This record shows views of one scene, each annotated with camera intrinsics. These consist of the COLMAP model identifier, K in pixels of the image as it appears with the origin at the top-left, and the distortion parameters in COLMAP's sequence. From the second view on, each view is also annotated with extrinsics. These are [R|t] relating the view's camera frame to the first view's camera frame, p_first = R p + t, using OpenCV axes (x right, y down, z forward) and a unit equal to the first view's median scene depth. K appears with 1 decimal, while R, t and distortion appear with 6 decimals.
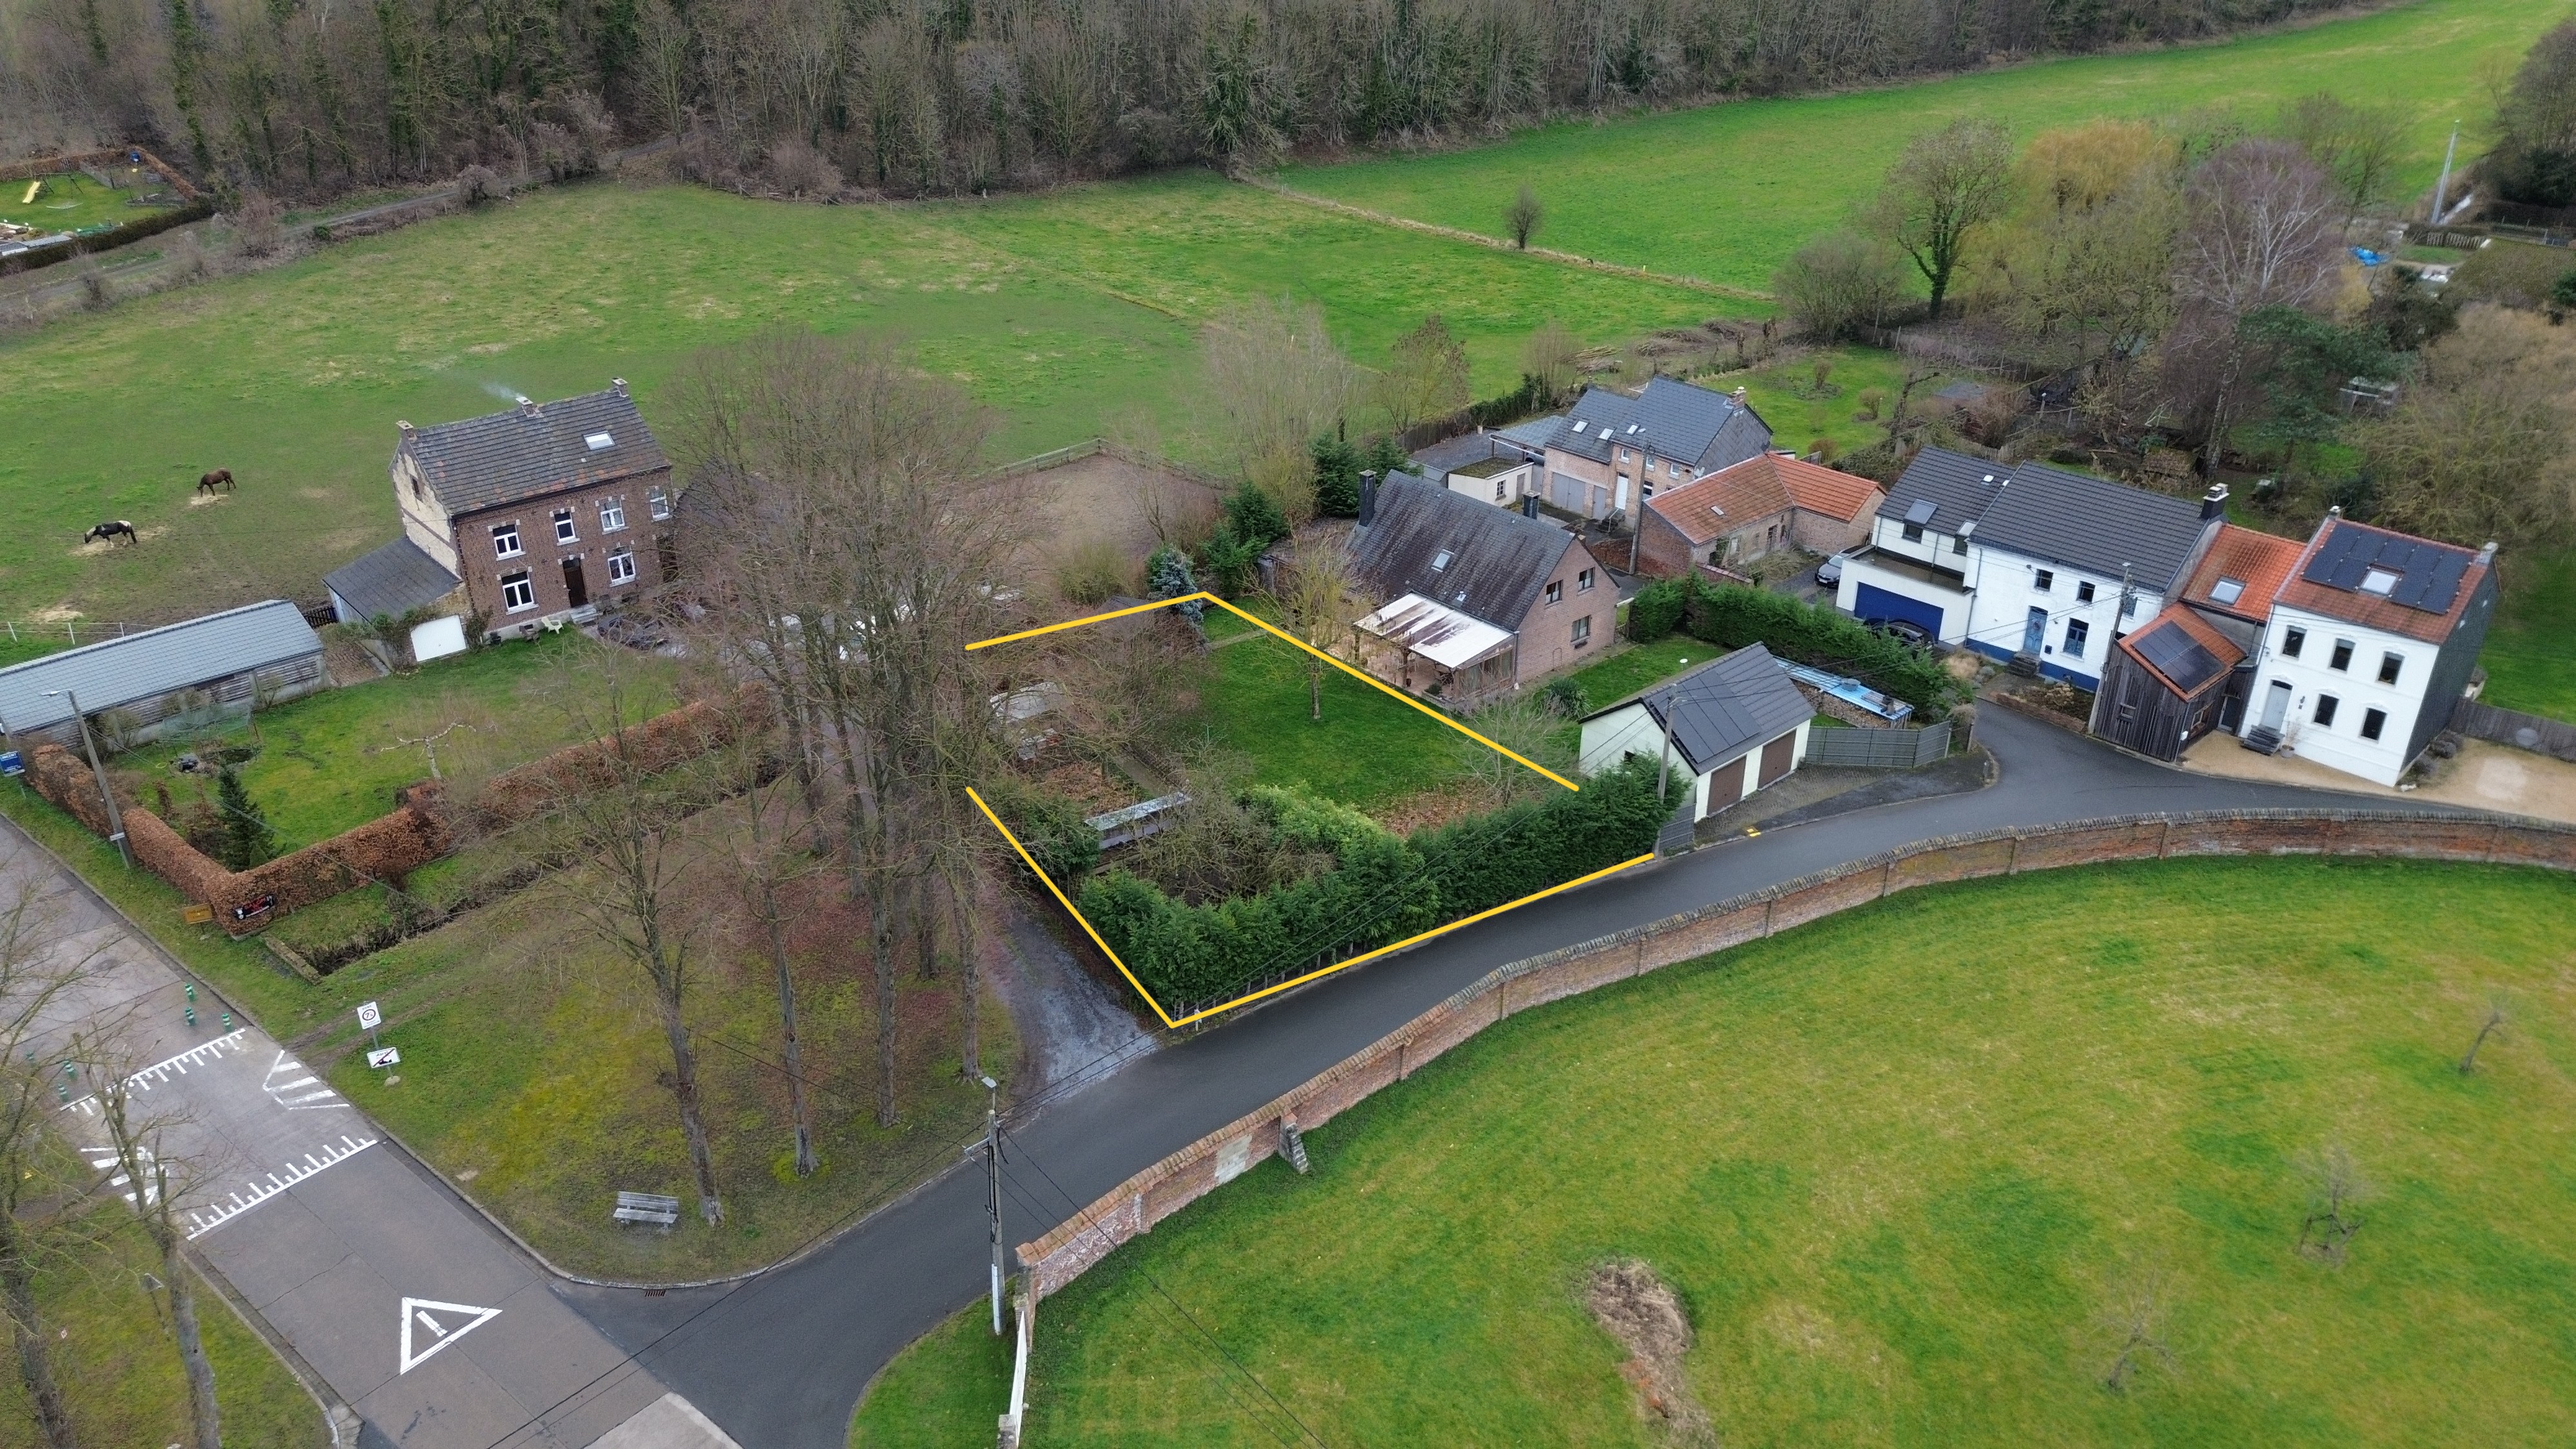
lens RADIAL K [[1813.7, 0, 1283.9], [0, 1813.7, 722.2], [0, 0, 1]] dist [0.069368, -0.063723]
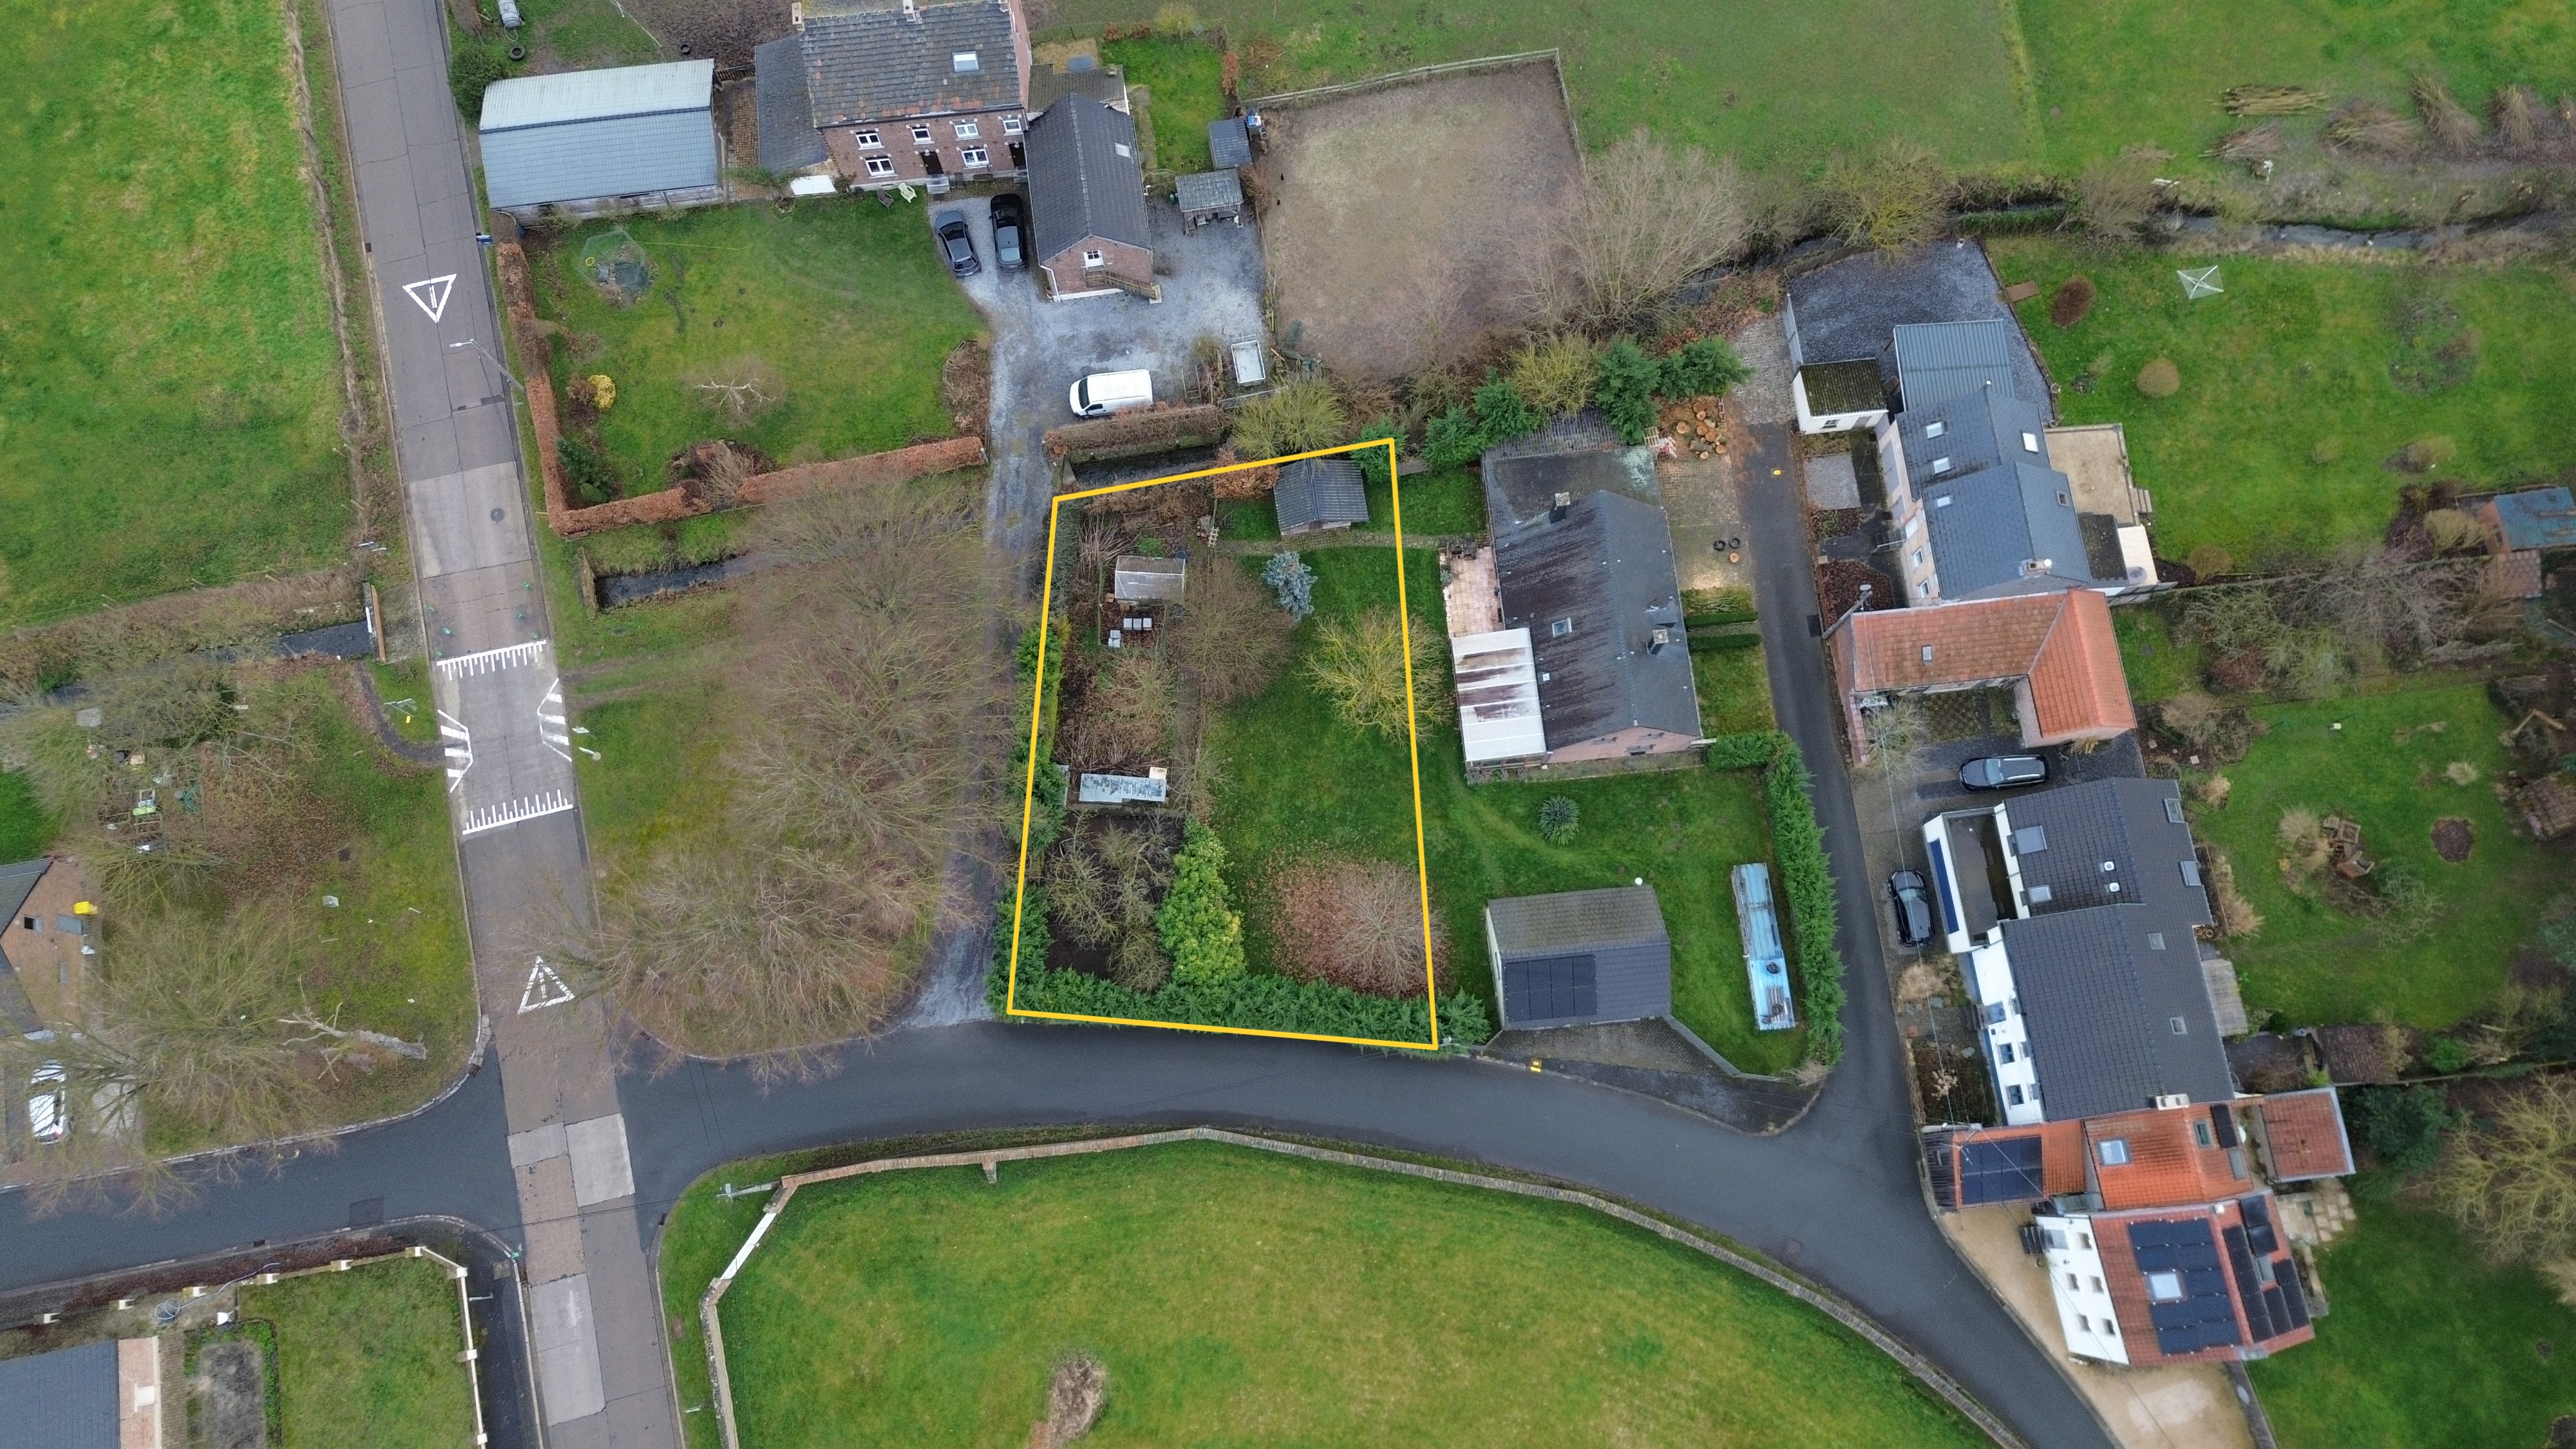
lens RADIAL K [[1813.7, 0, 1283.9], [0, 1813.7, 722.2], [0, 0, 1]] dist [0.069368, -0.063723]
pose [[0.809382, 0.566326, -0.155487, 0.150889], [-0.258704, 0.581503, 0.771315, -0.814042], [0.527232, -0.584063, 0.617168, 0.246733]]
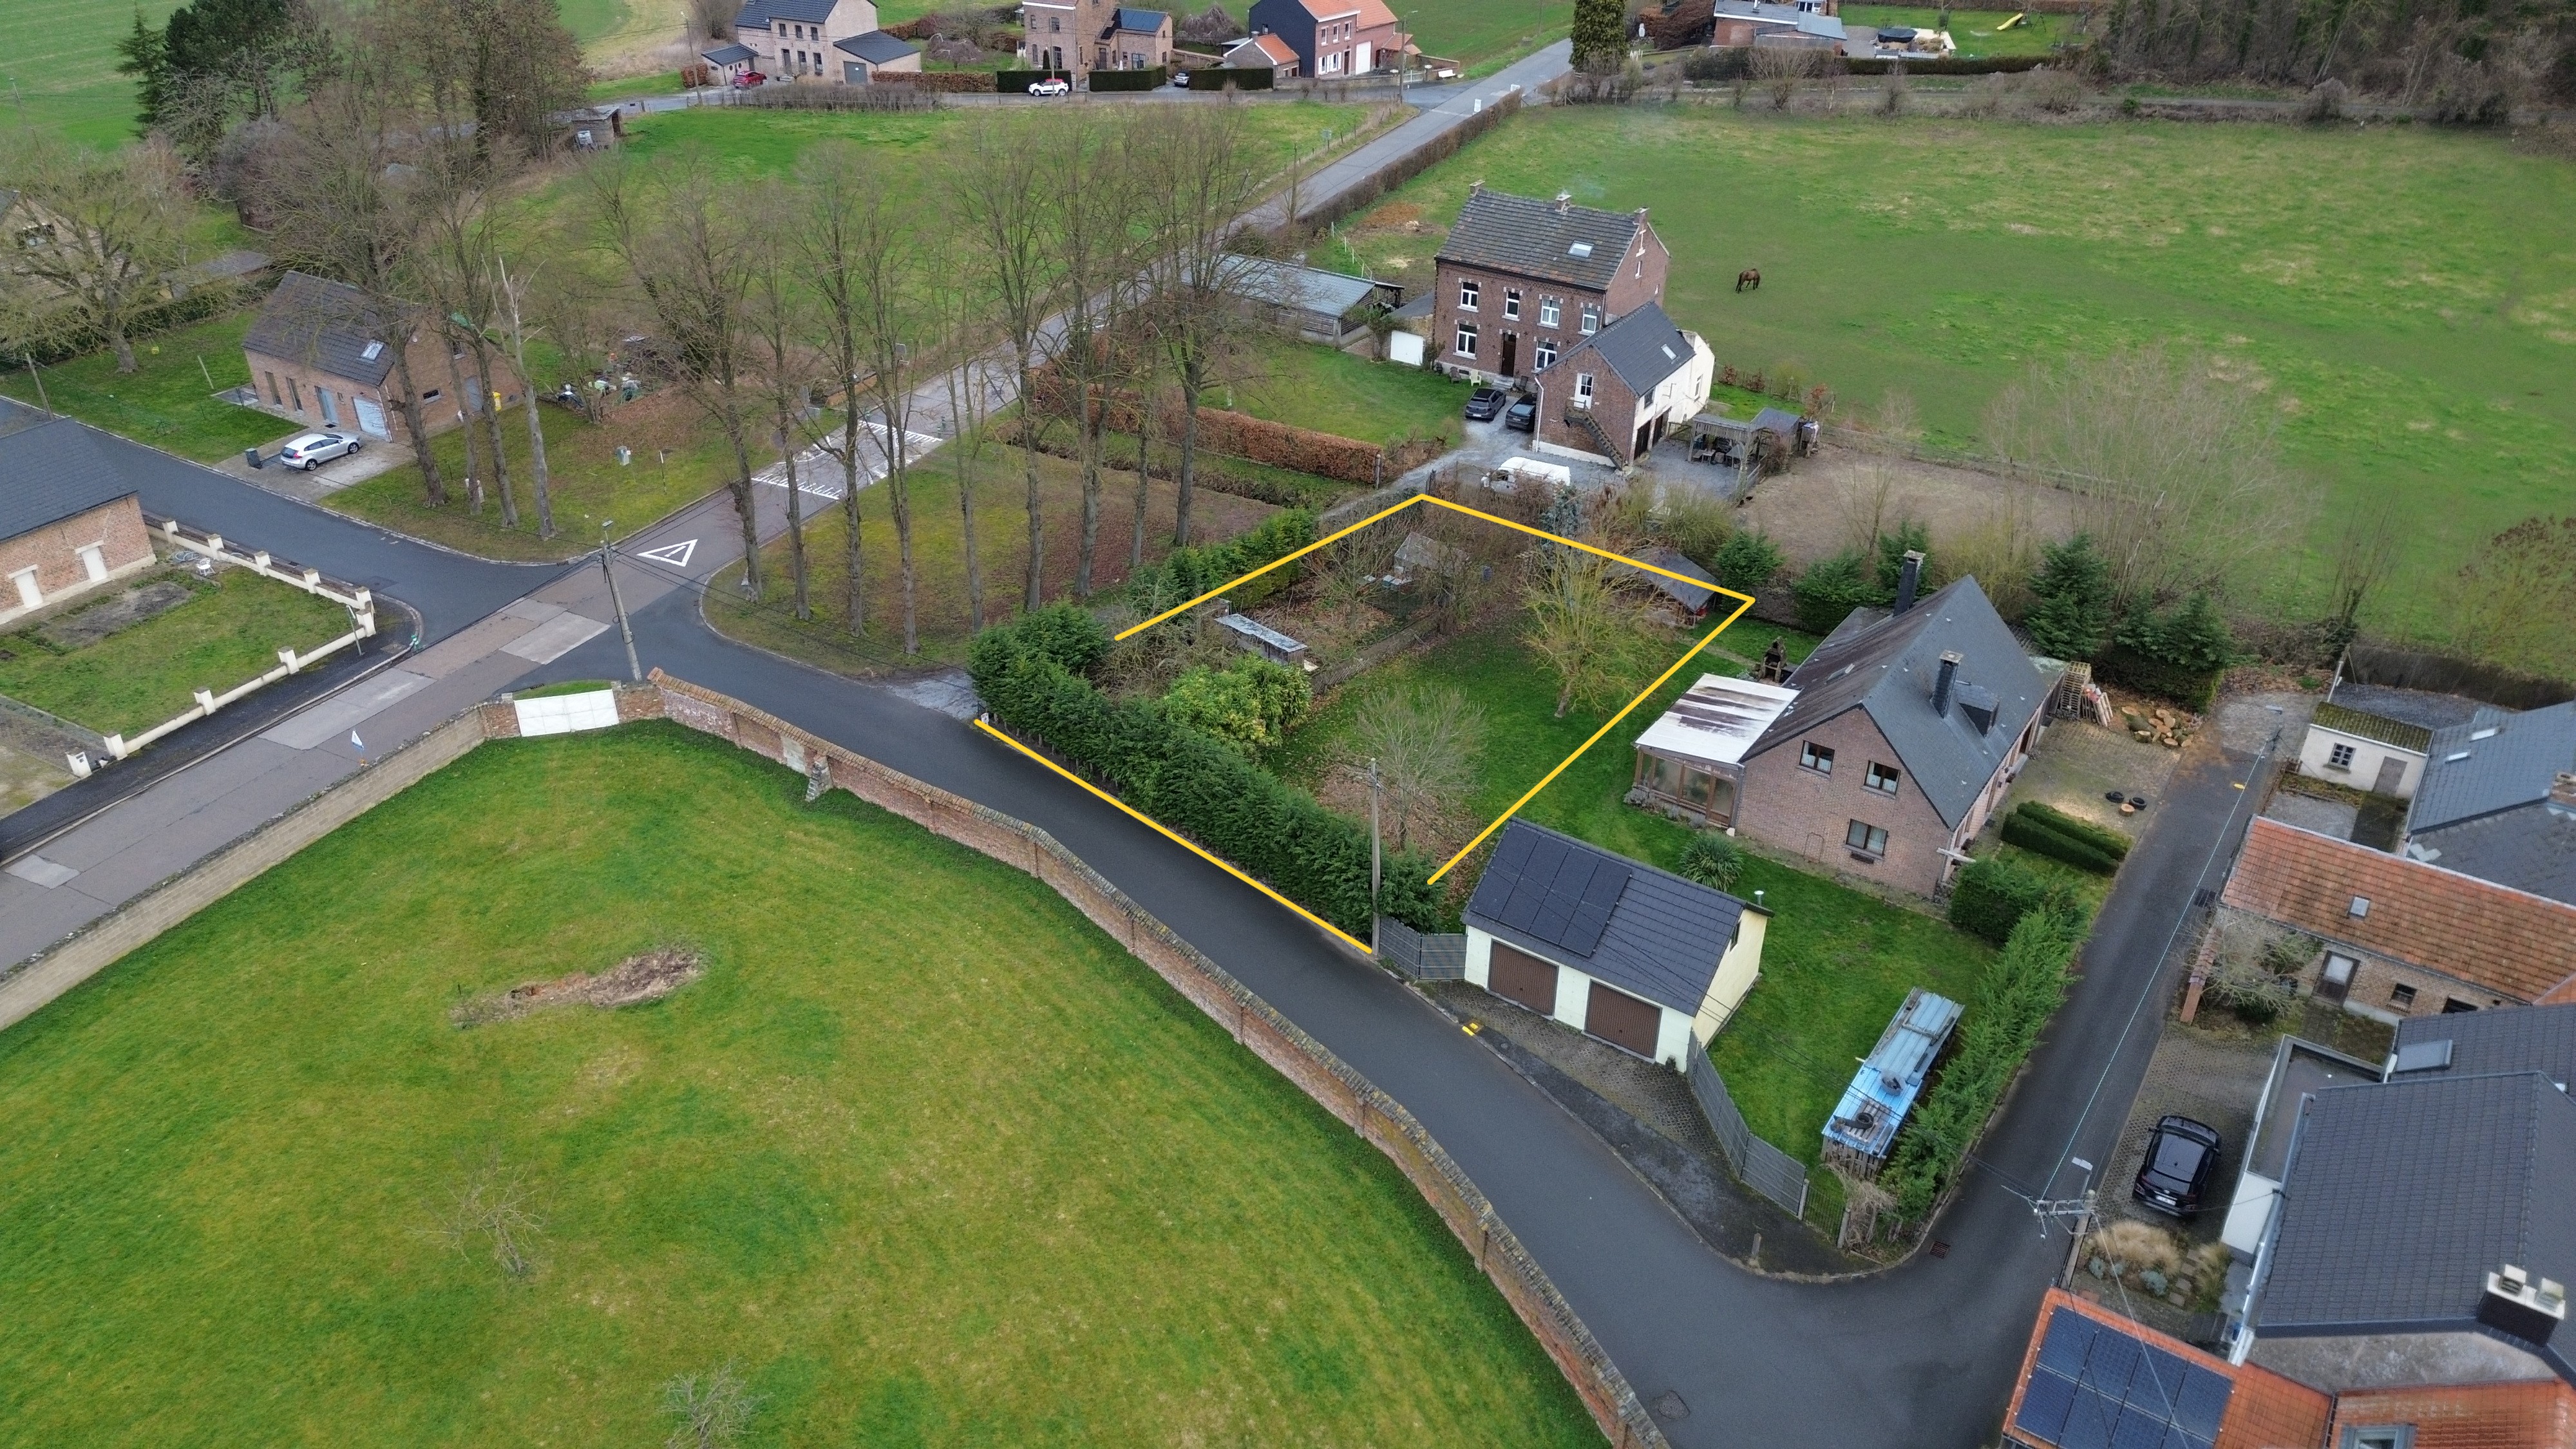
lens RADIAL K [[1813.7, 0, 1283.9], [0, 1813.7, 722.2], [0, 0, 1]] dist [0.069368, -0.063723]
pose [[0.240728, 0.498136, -0.833013, 0.691598], [-0.456511, 0.815504, 0.355741, -0.242278], [0.856533, 0.294643, 0.423719, 0.470727]]
